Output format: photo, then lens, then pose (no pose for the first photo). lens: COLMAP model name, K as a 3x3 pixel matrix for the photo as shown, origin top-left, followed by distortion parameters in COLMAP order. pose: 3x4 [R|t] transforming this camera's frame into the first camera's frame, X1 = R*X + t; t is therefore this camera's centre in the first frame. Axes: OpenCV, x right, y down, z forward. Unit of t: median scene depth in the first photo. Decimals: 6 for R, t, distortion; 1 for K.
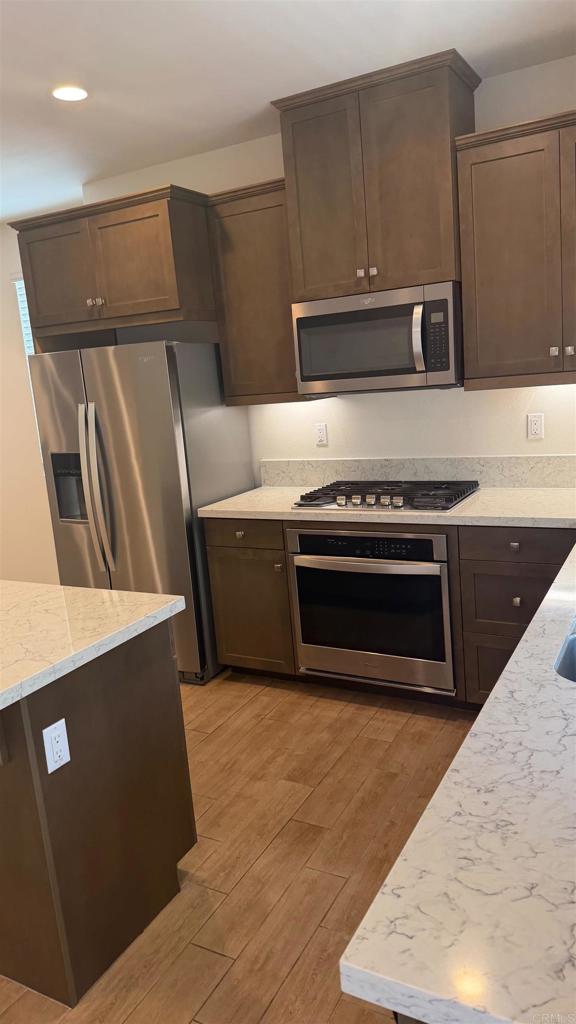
lens RADIAL K [[729.4, 0, 293.1], [0, 729.4, 509.8], [0, 0, 1]] dist [0.075737, -0.081797]
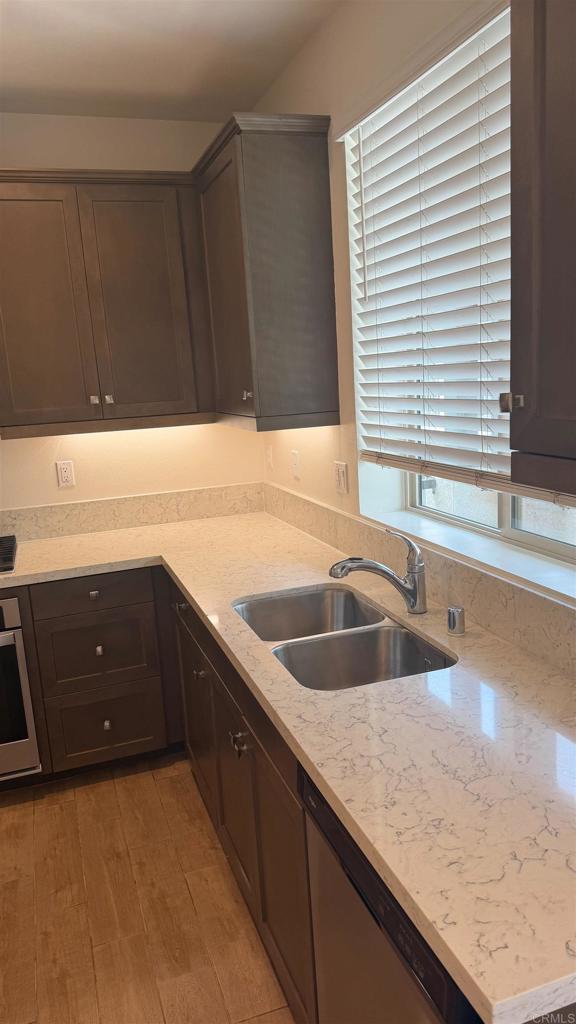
lens RADIAL K [[729.4, 0, 281.1], [0, 729.4, 515.0], [0, 0, 1]] dist [0.075737, -0.081797]
pose [[0.683785, -0.105127, 0.722071, -0.209527], [0.146237, 0.989234, 0.005541, -0.023369], [-0.714880, 0.101805, 0.691797, 0.120161]]
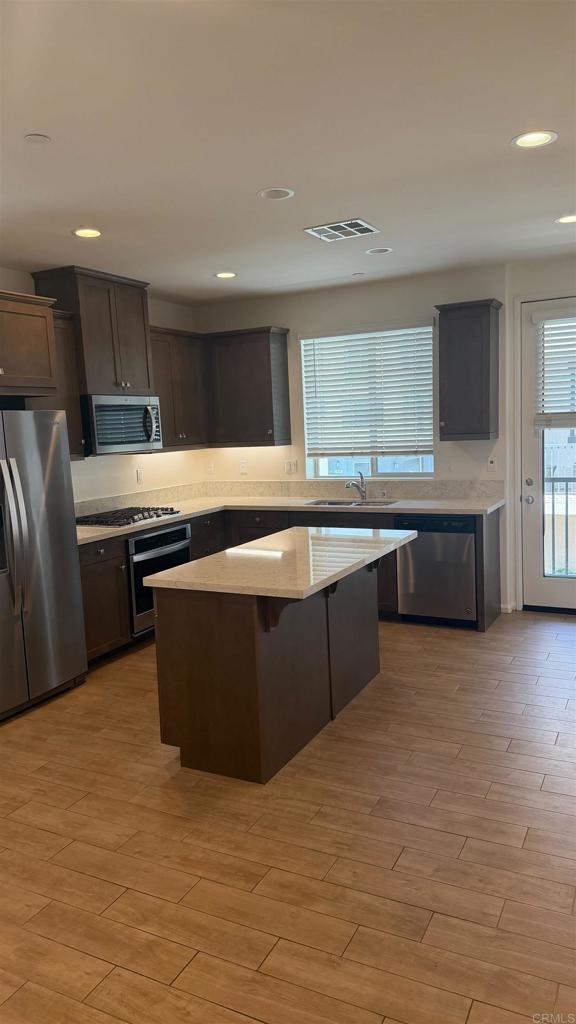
lens RADIAL K [[729.4, 0, 276.0], [0, 729.4, 518.4], [0, 0, 1]] dist [0.075737, -0.081797]
pose [[-0.023118, -0.044646, 0.998735, -1.679846], [0.237285, 0.970210, 0.048863, -0.018845], [-0.971165, 0.238115, -0.011835, 0.771536]]
